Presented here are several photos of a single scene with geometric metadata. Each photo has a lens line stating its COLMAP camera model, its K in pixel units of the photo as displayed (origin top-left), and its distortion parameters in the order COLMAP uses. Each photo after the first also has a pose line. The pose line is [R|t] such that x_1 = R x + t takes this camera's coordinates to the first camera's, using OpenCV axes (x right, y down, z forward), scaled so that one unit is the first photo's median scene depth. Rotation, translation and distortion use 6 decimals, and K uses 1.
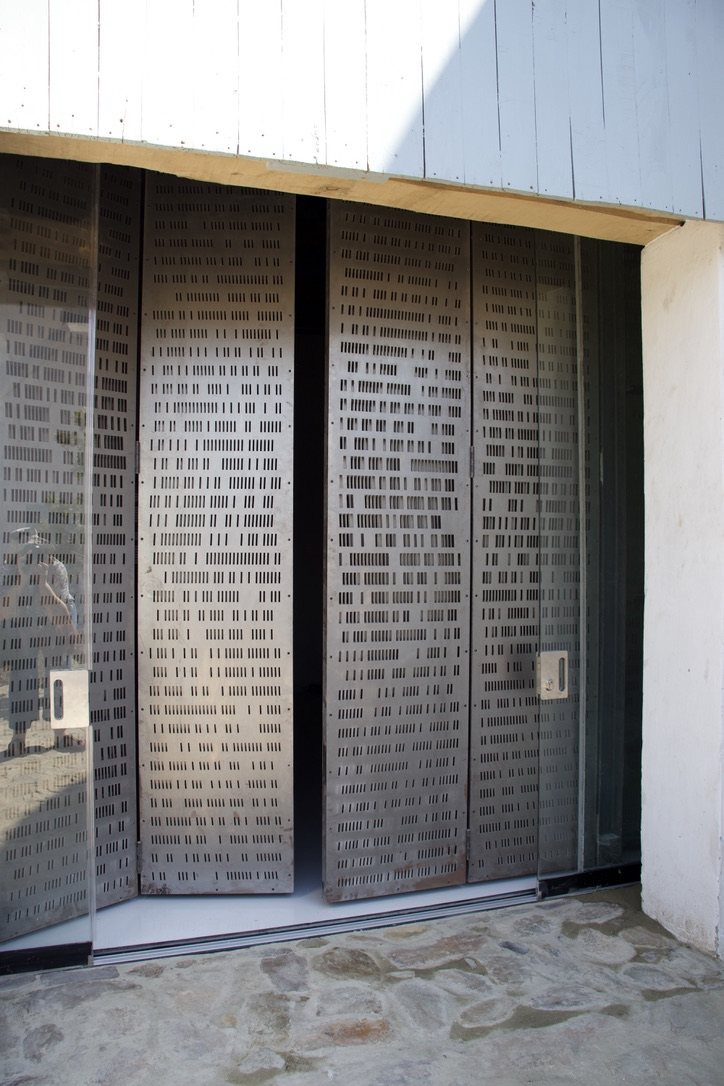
lens RADIAL K [[892.0, 0, 362.0], [0, 892.0, 543.0], [0, 0, 1]] dist [-0.193519, 0.169497]
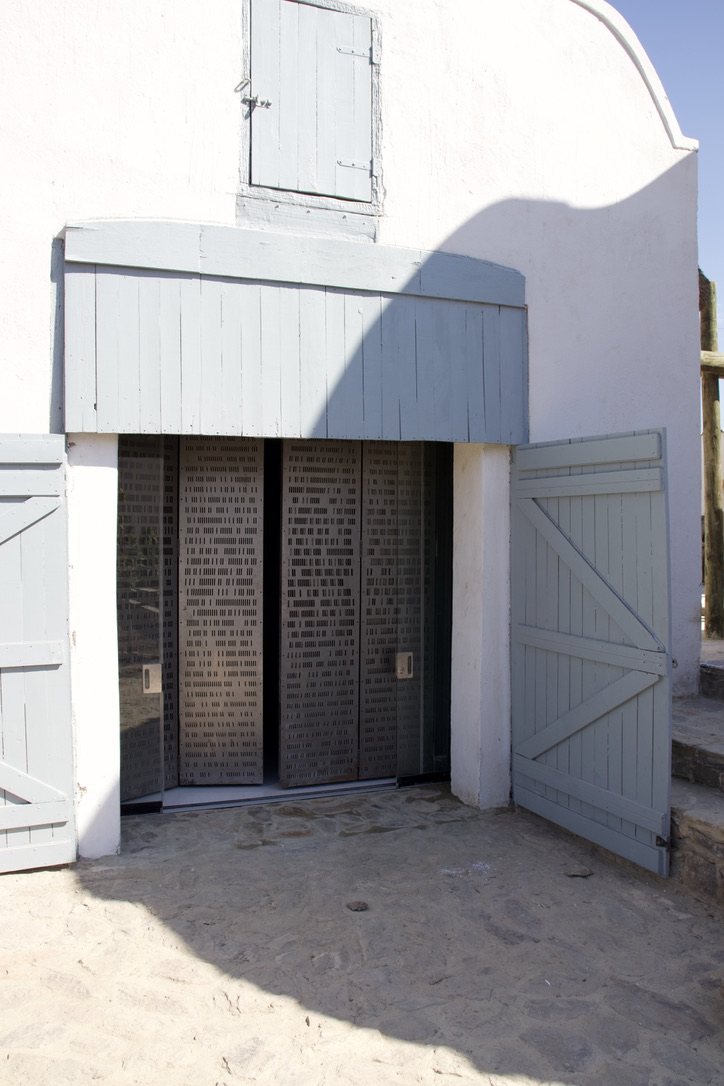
lens RADIAL K [[892.0, 0, 362.0], [0, 892.0, 543.0], [0, 0, 1]] dist [-0.193519, 0.169497]
pose [[0.998670, 0.004237, 0.051392, 0.032953], [-0.005210, 0.999809, 0.018825, -0.143212], [-0.051302, -0.019068, 0.998501, -0.861844]]
